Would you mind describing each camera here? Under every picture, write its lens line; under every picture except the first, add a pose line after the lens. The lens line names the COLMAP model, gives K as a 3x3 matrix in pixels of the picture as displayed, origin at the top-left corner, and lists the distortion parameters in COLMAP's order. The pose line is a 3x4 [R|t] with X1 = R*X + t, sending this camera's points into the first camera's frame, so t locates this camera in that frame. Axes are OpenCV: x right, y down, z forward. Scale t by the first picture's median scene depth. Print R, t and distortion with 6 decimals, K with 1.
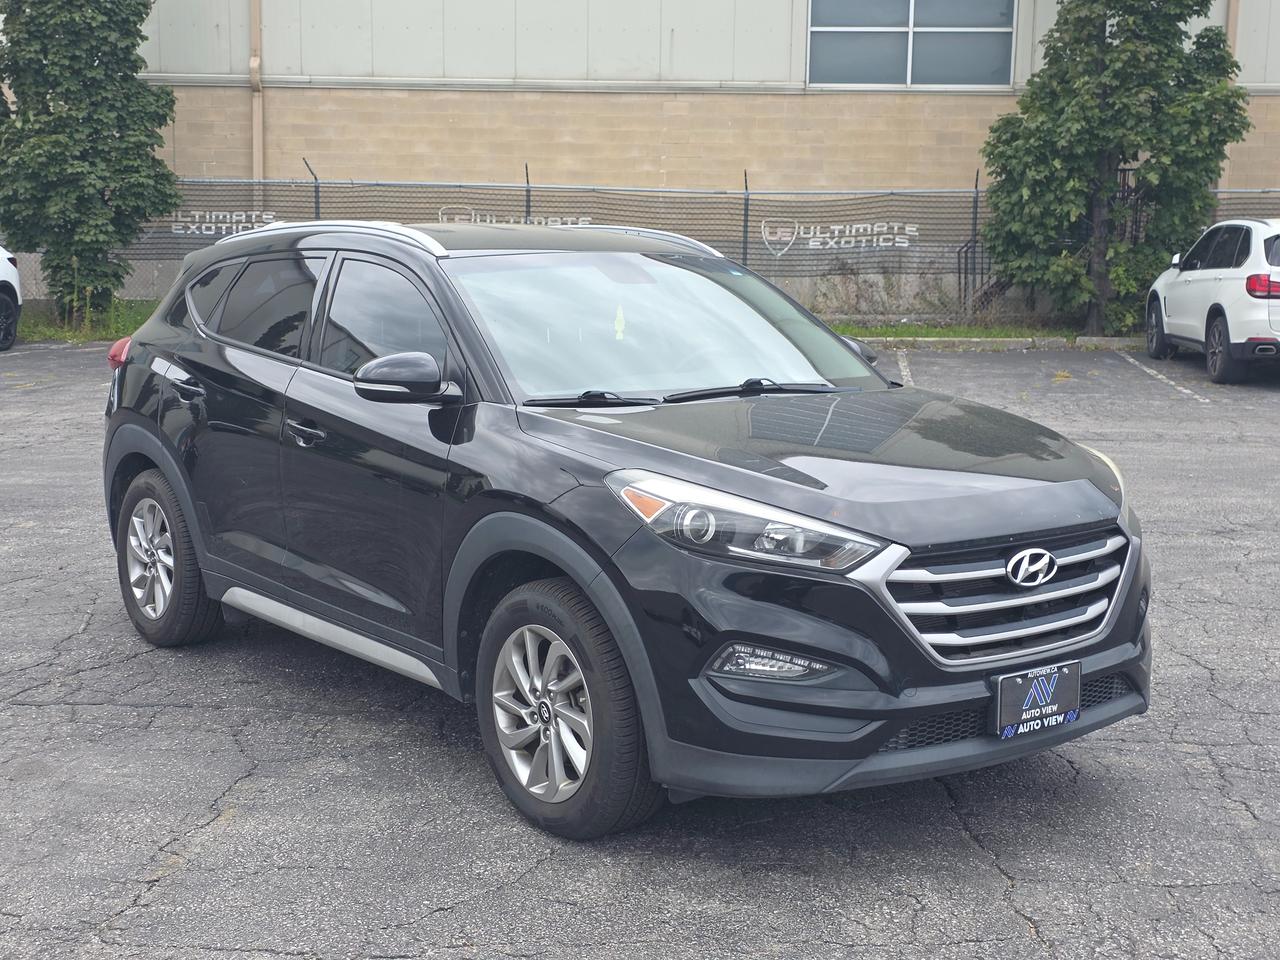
lens RADIAL K [[1780.6, 0, 640.0], [0, 1780.6, 480.0], [0, 0, 1]] dist [0.138160, -0.305724]
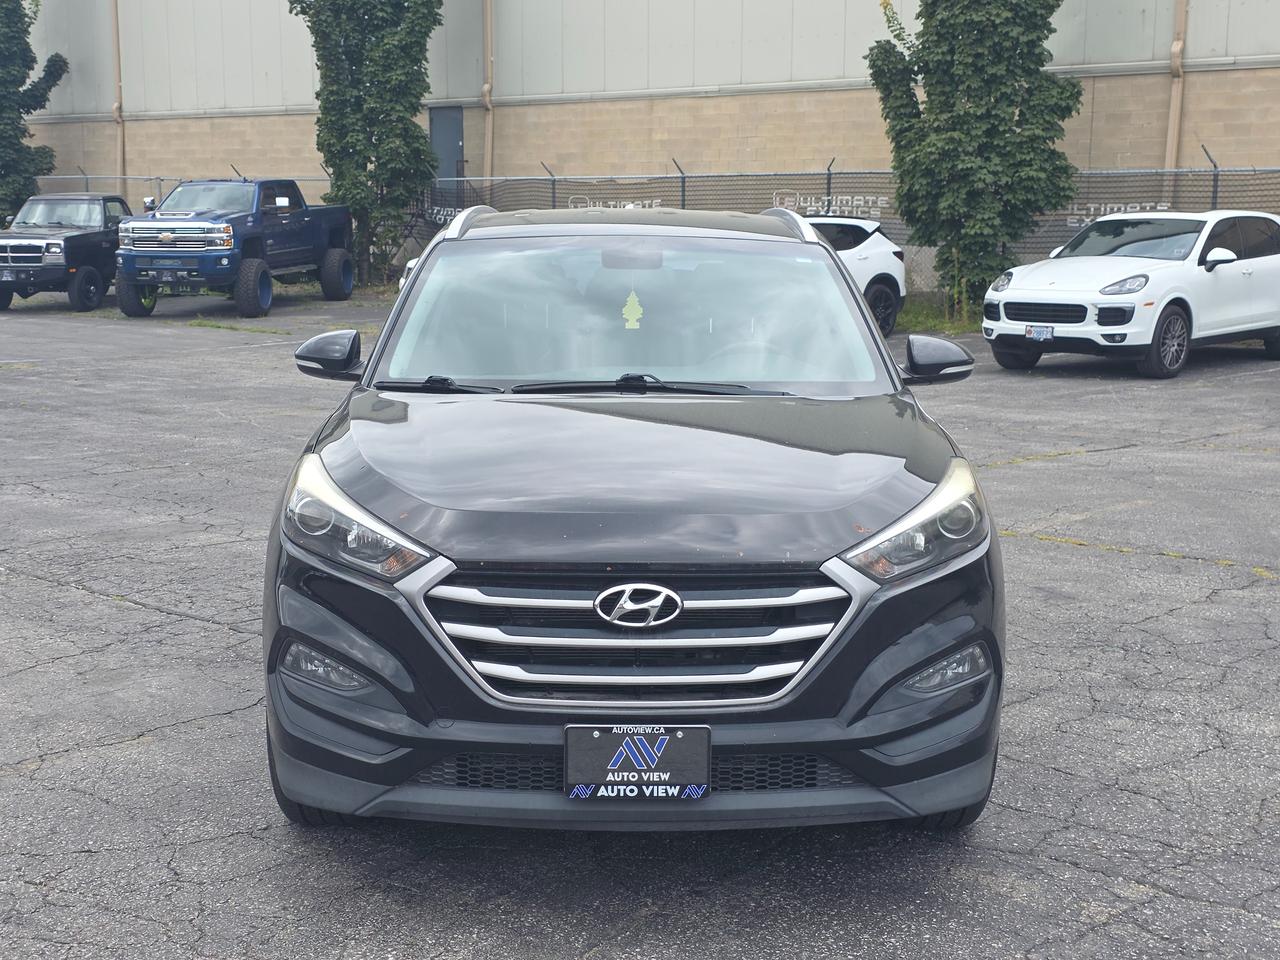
lens RADIAL K [[1780.6, 0, 640.0], [0, 1780.6, 480.0], [0, 0, 1]] dist [0.138160, -0.305724]
pose [[0.793696, 0.085515, -0.602274, 0.168082], [-0.084509, 0.995970, 0.030046, -0.008321], [0.602416, 0.027050, 0.797724, 0.075884]]
